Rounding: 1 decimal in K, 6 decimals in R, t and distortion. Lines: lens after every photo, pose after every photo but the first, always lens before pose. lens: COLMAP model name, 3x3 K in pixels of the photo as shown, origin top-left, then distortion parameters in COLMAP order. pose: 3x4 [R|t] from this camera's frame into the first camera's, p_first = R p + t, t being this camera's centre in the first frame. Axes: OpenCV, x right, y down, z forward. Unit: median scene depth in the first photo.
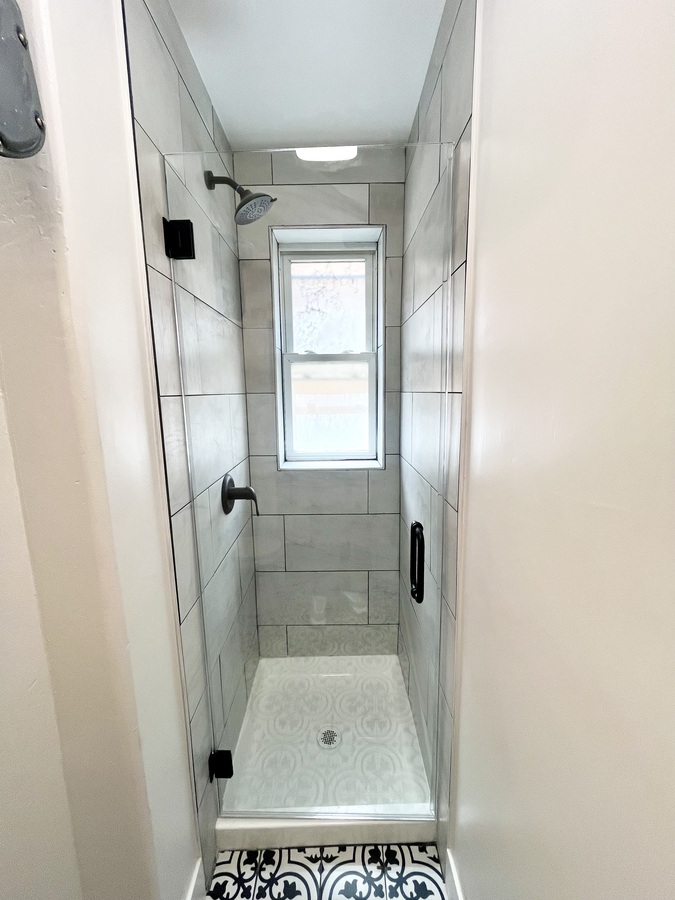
lens RADIAL K [[367.6, 0, 337.9], [0, 367.6, 450.2], [0, 0, 1]] dist [-0.004081, 0.000903]
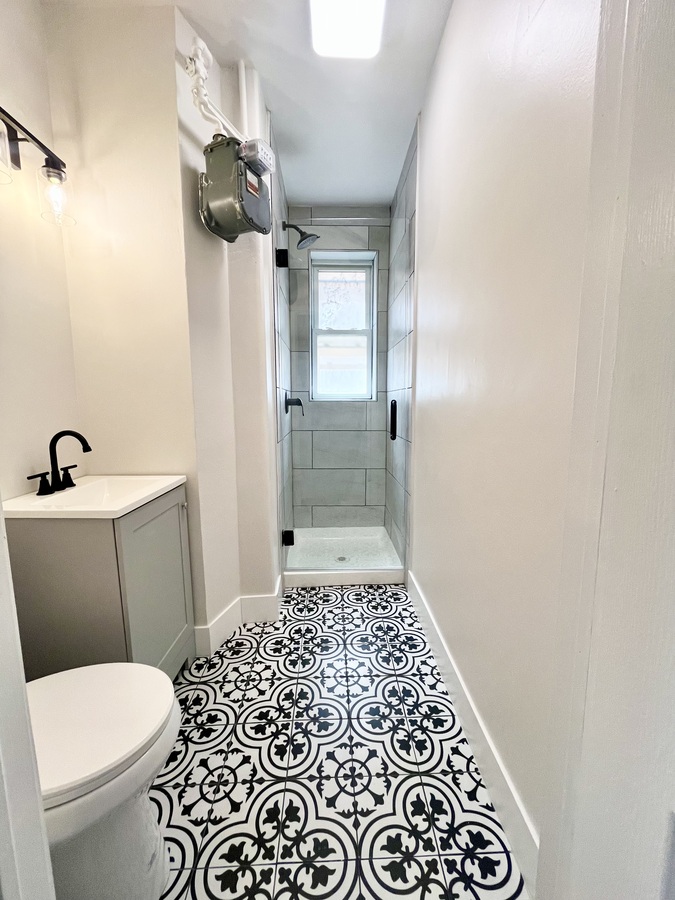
lens RADIAL K [[367.6, 0, 338.2], [0, 367.6, 450.8], [0, 0, 1]] dist [-0.004081, 0.000903]
pose [[0.999590, 0.010278, 0.026718, -0.084070], [-0.009480, 0.999511, -0.029811, 0.333403], [-0.027011, 0.029545, 0.999198, -0.609834]]
